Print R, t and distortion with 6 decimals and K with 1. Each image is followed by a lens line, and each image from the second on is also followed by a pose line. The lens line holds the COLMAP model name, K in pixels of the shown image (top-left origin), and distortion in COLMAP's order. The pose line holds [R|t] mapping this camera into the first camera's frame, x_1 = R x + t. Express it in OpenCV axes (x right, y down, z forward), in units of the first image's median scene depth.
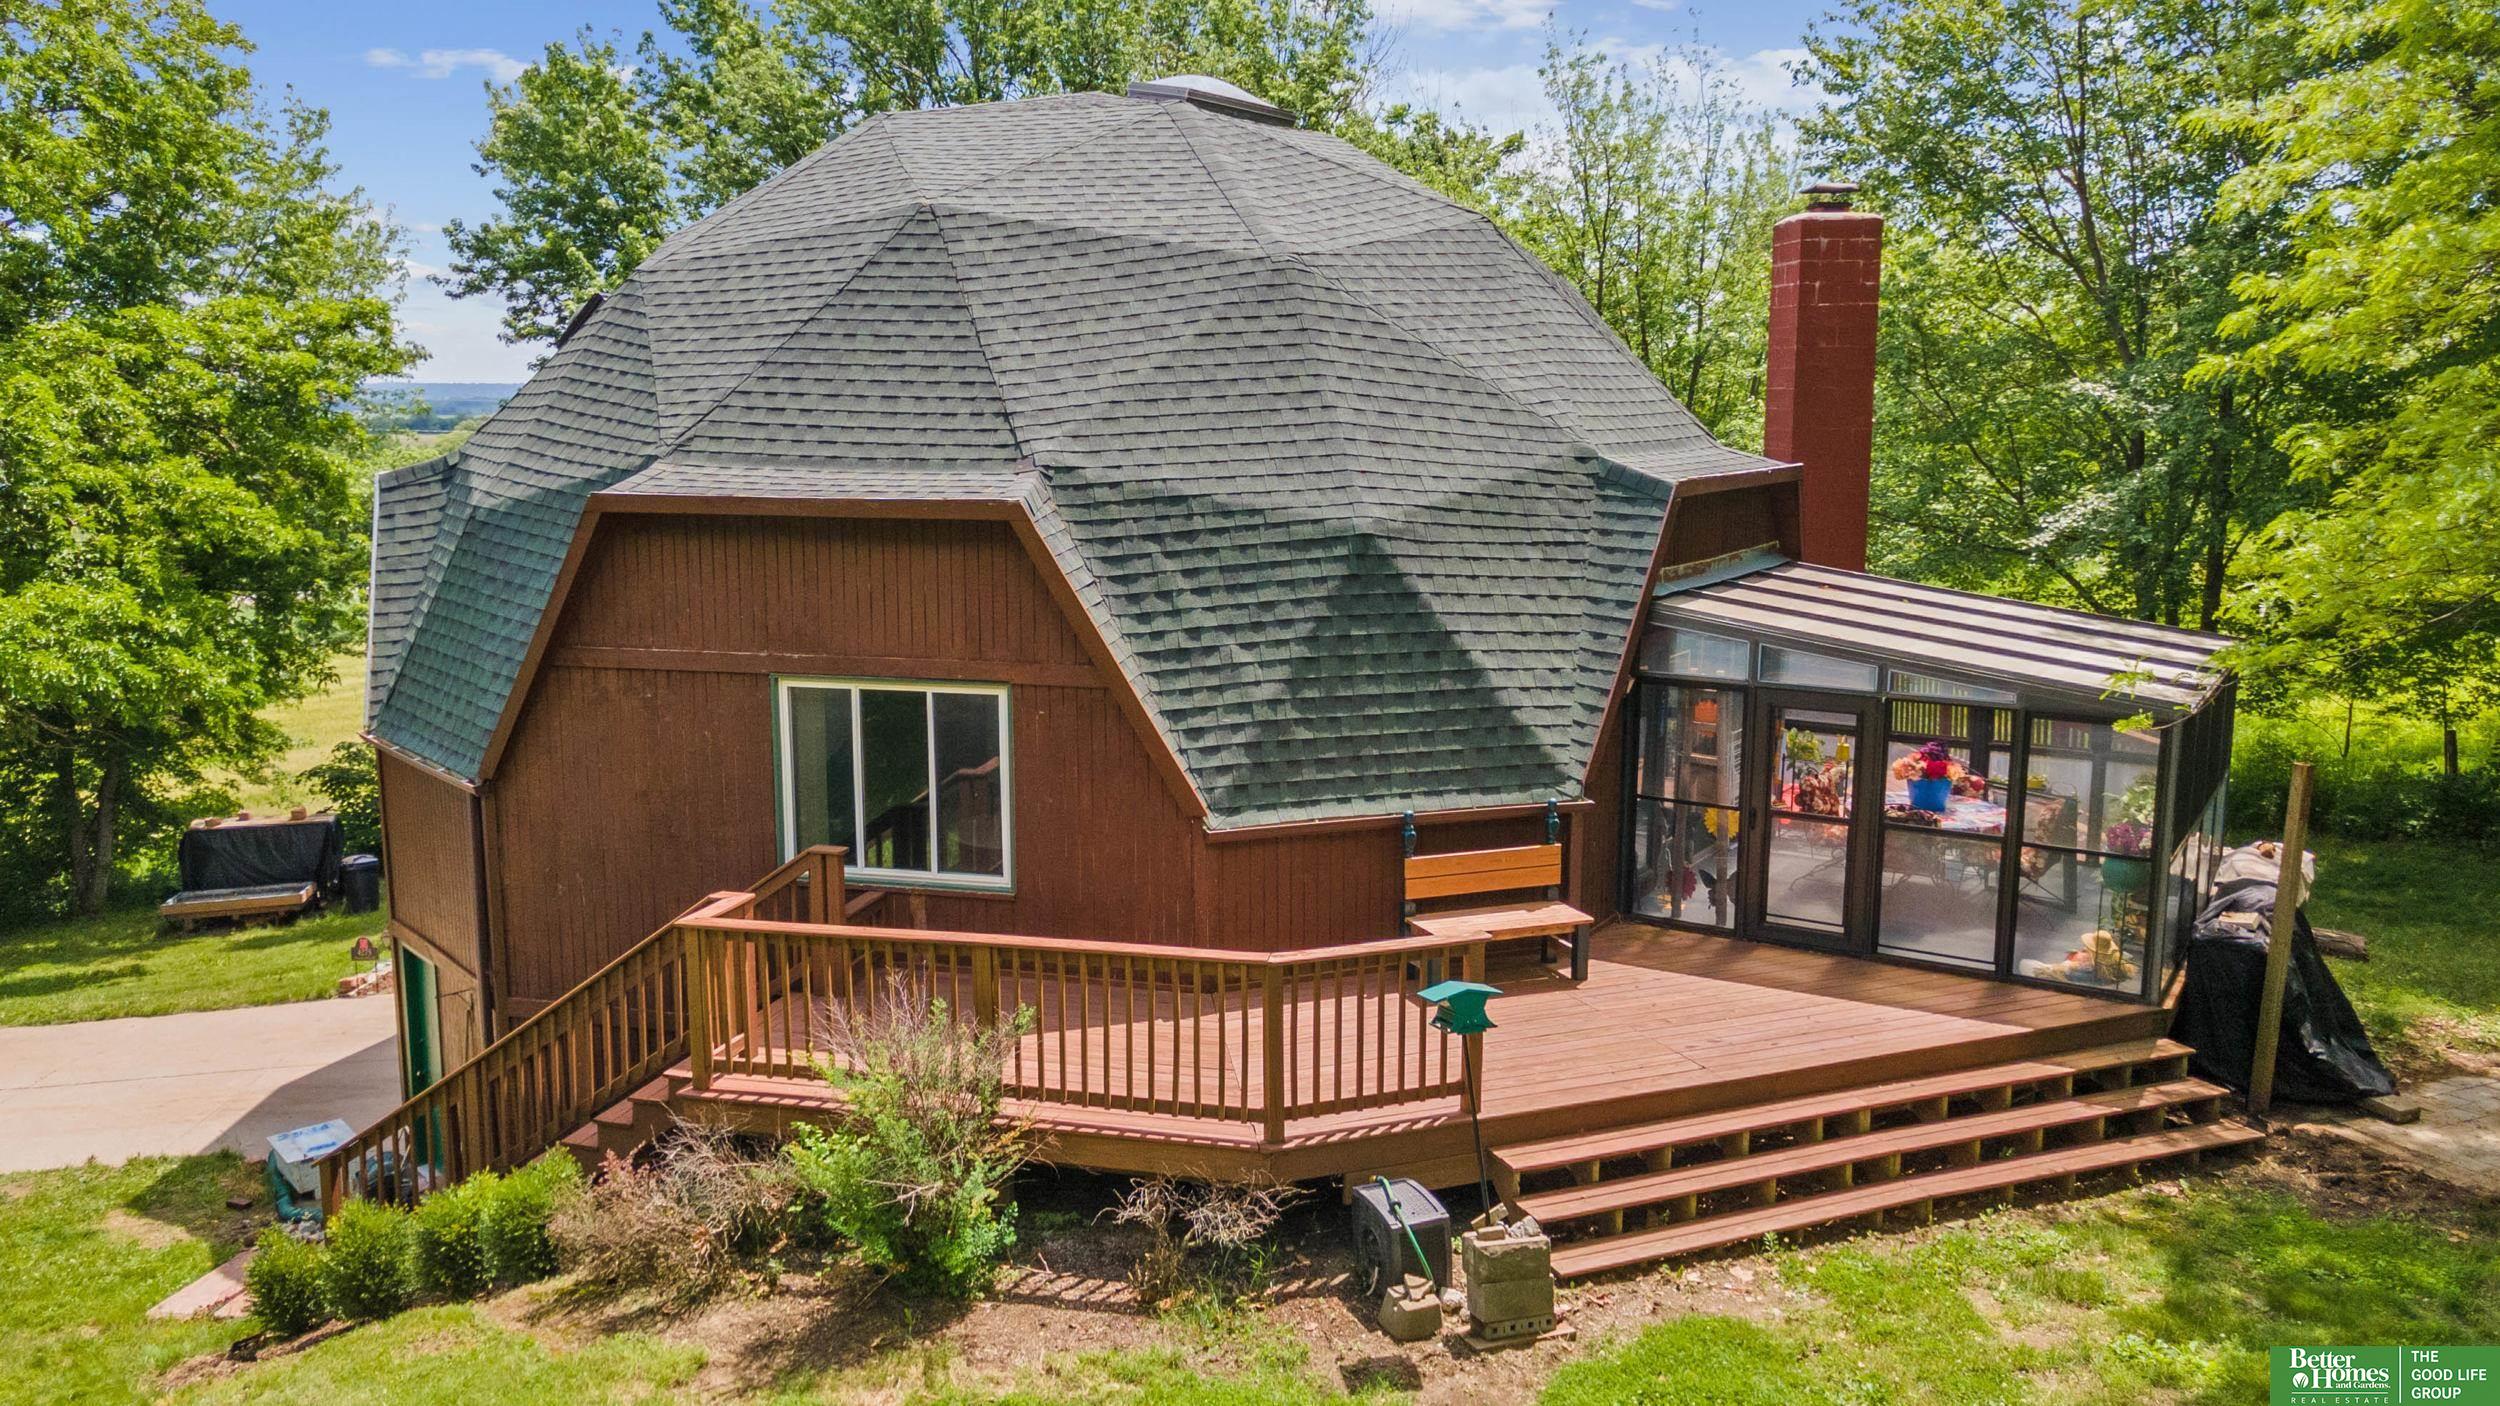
lens RADIAL K [[1807.6, 0, 1260.5], [0, 1807.6, 718.5], [0, 0, 1]] dist [0.023872, 0.032797]
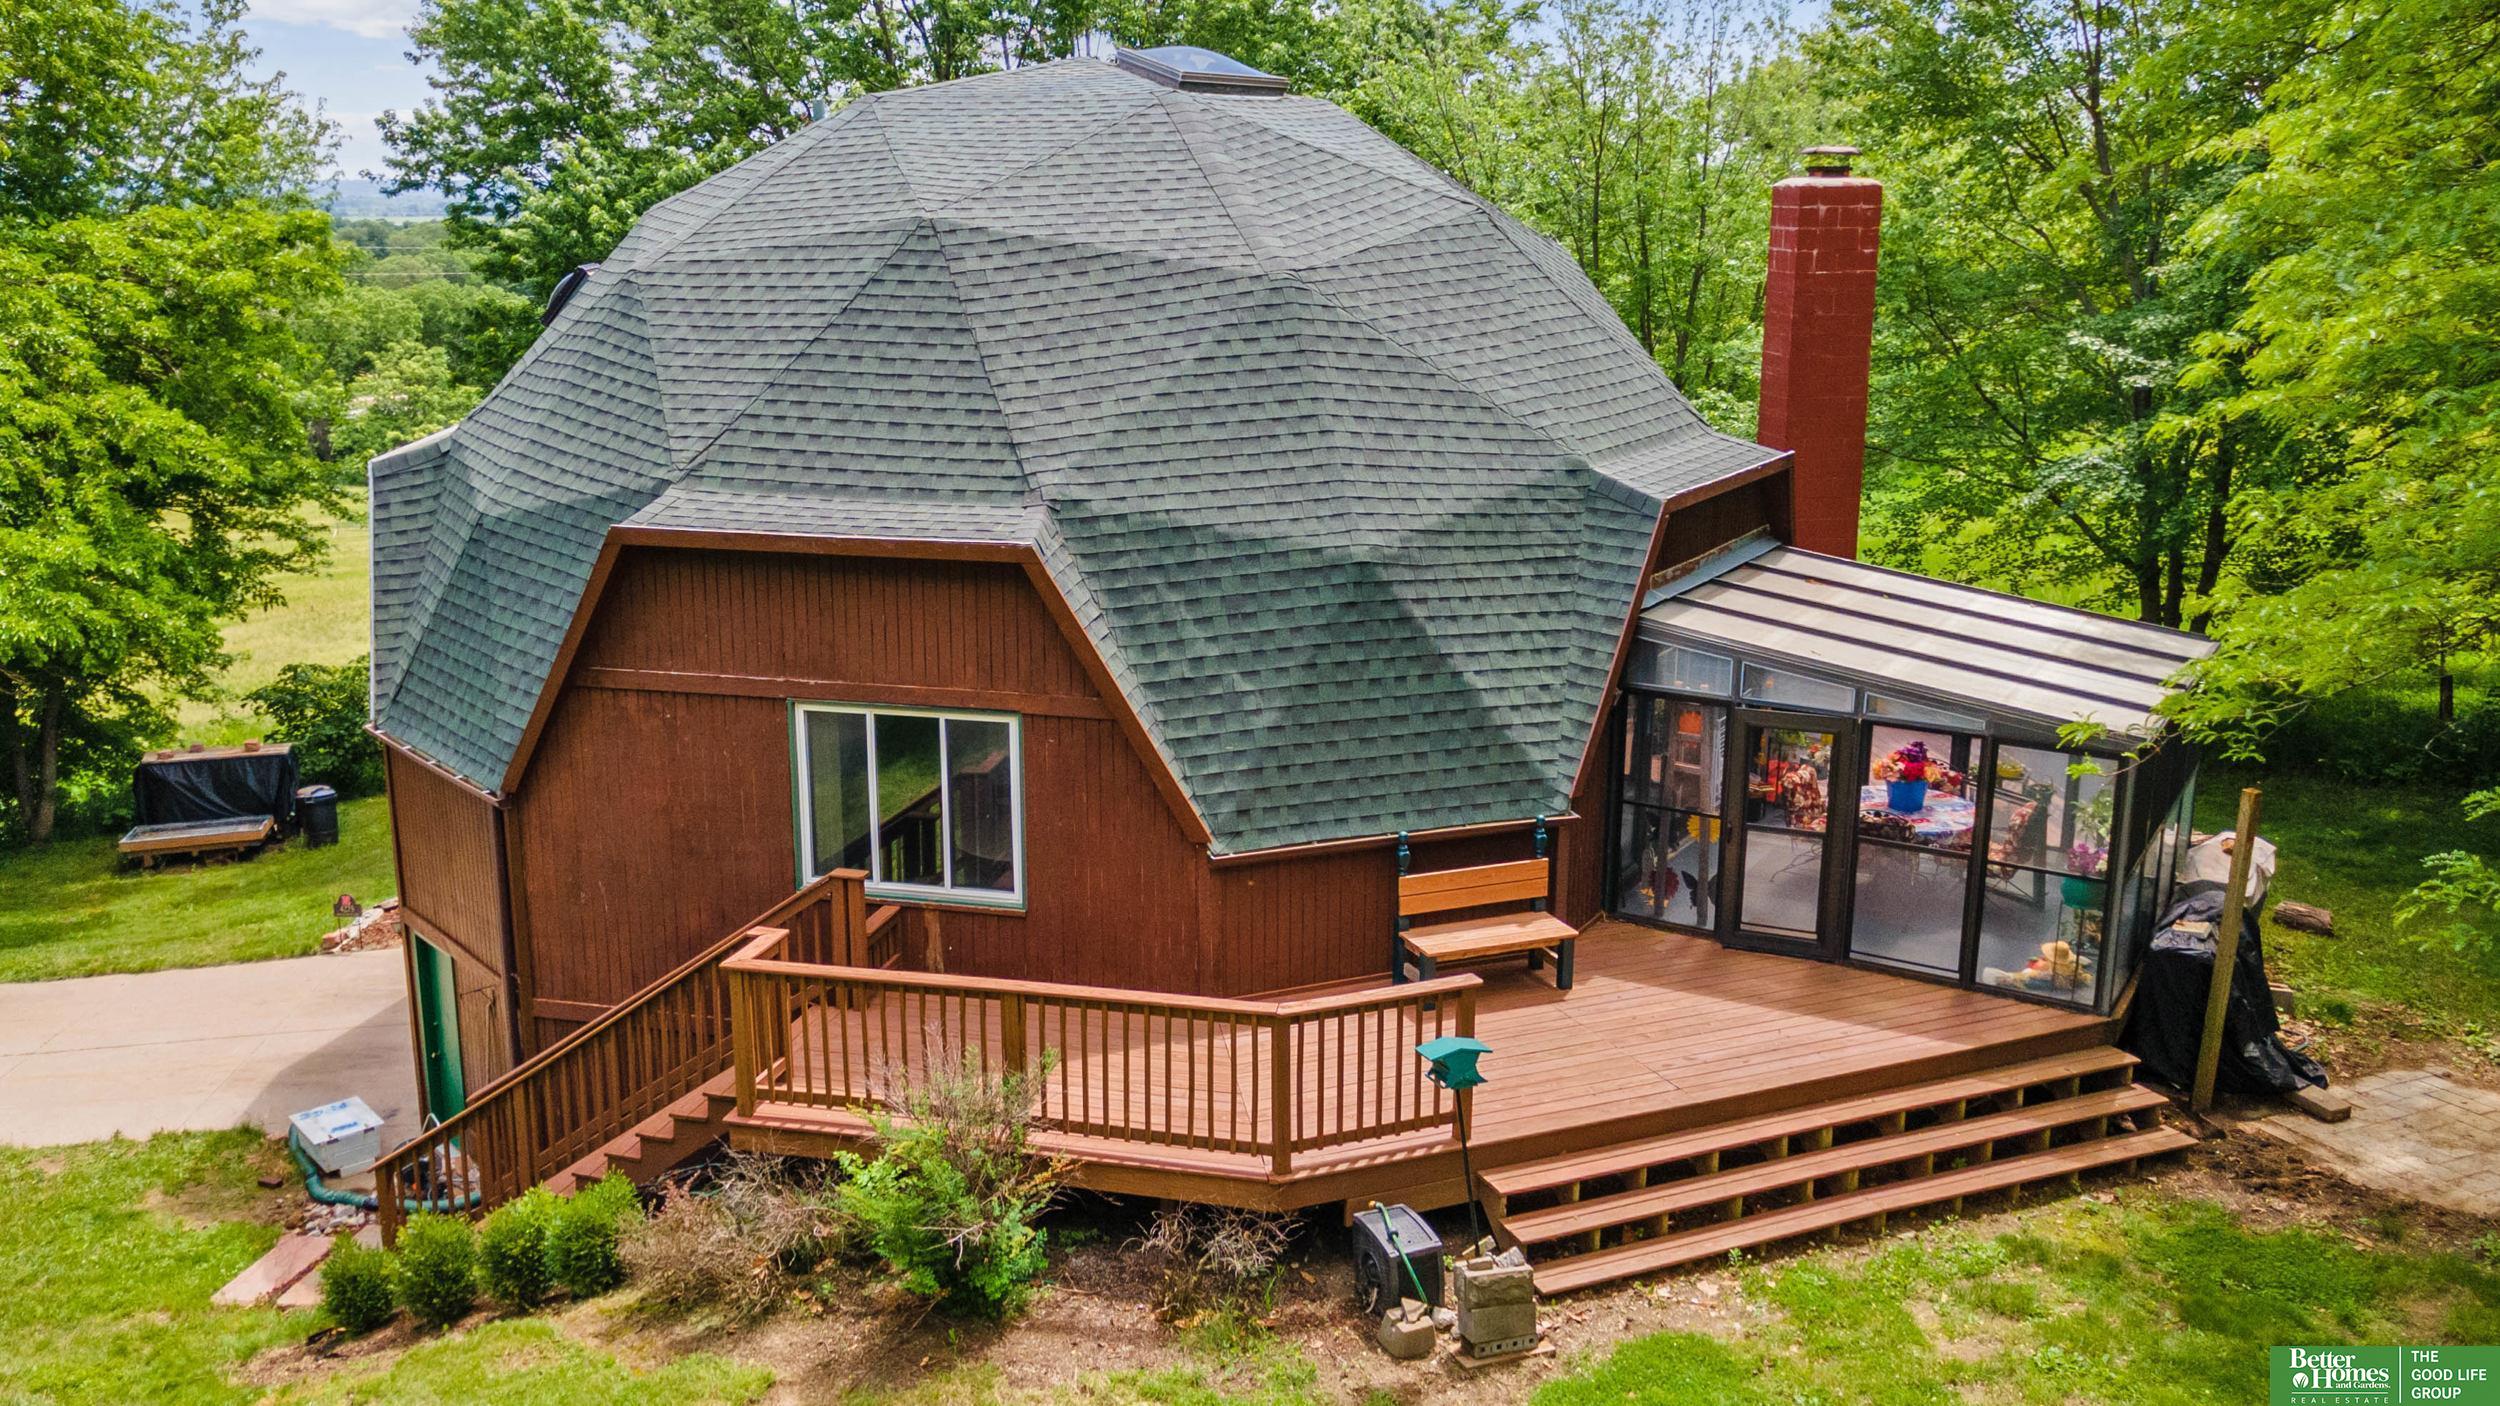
lens RADIAL K [[1894.7, 0, 1254.7], [0, 1894.7, 756.5], [0, 0, 1]] dist [0.025799, 0.023057]
pose [[0.999955, -0.000676, 0.009489, -0.013640], [-0.000028, 0.997258, 0.074006, -0.070729], [-0.009513, -0.074003, 0.997213, -0.084436]]
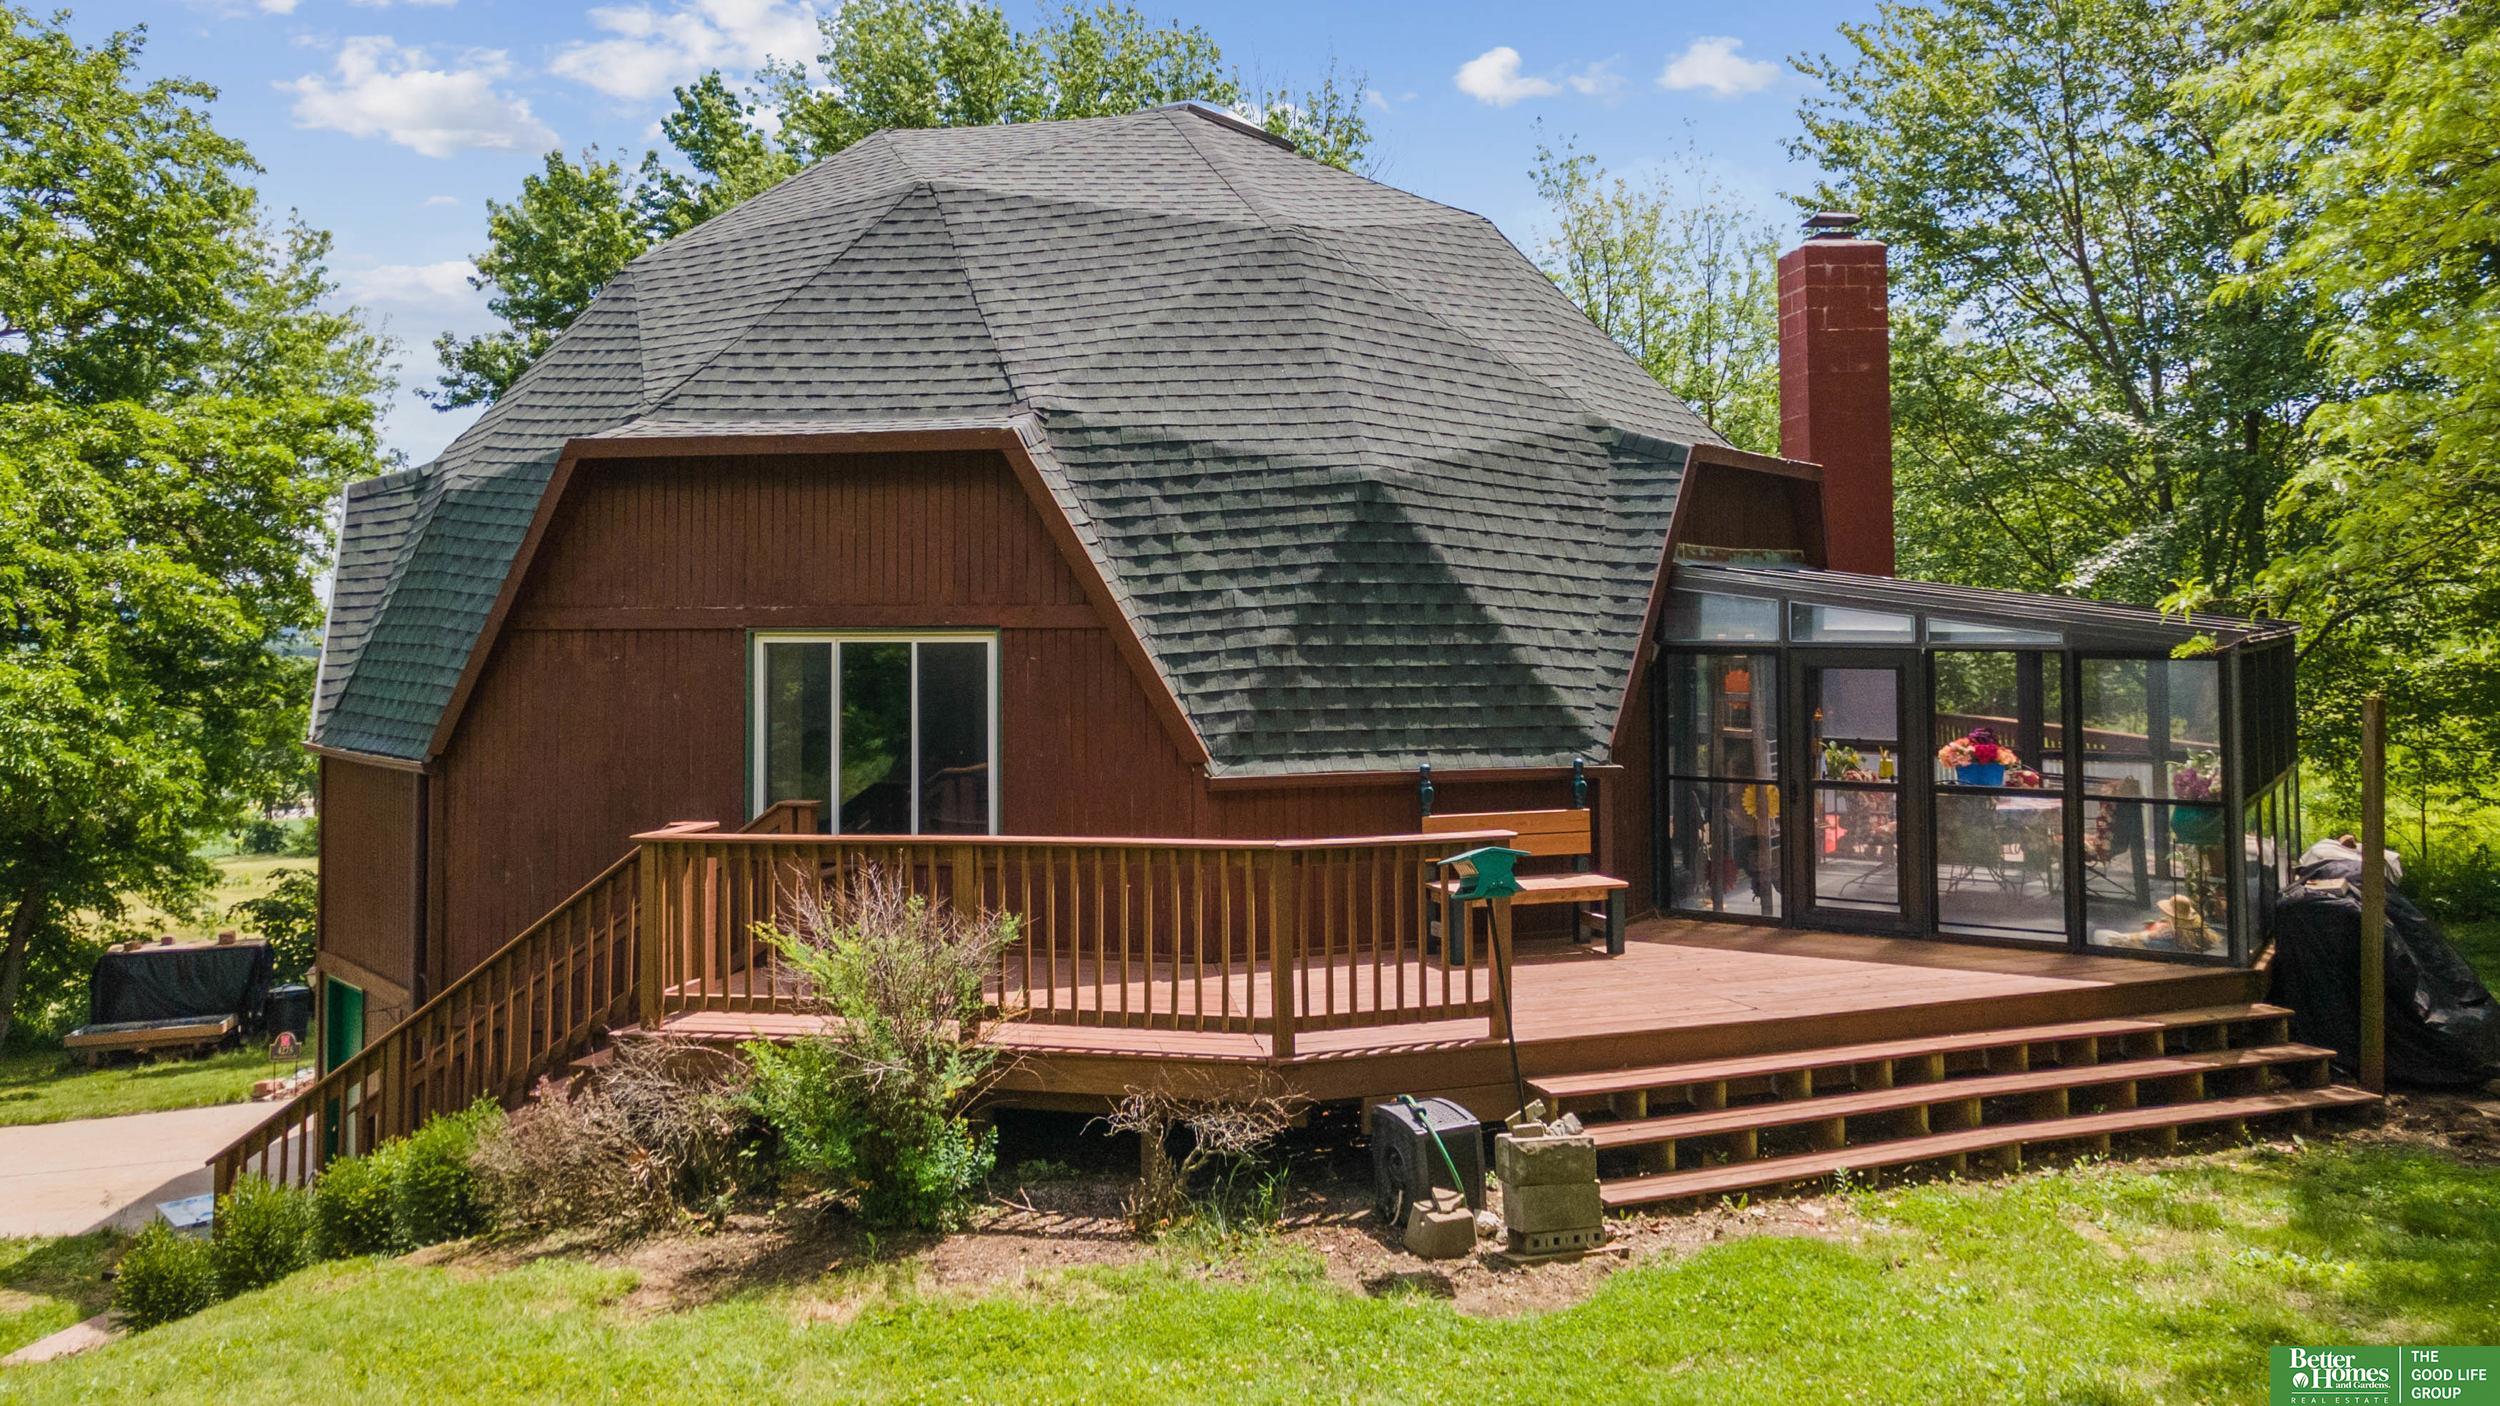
lens RADIAL K [[1894.7, 0, 1273.4], [0, 1894.7, 534.8], [0, 0, 1]] dist [0.025799, 0.023057]
pose [[0.999948, -0.008714, 0.005320, -0.000333], [0.009577, 0.981149, -0.193013, 0.119469], [-0.003538, 0.193054, 0.981182, 0.016560]]
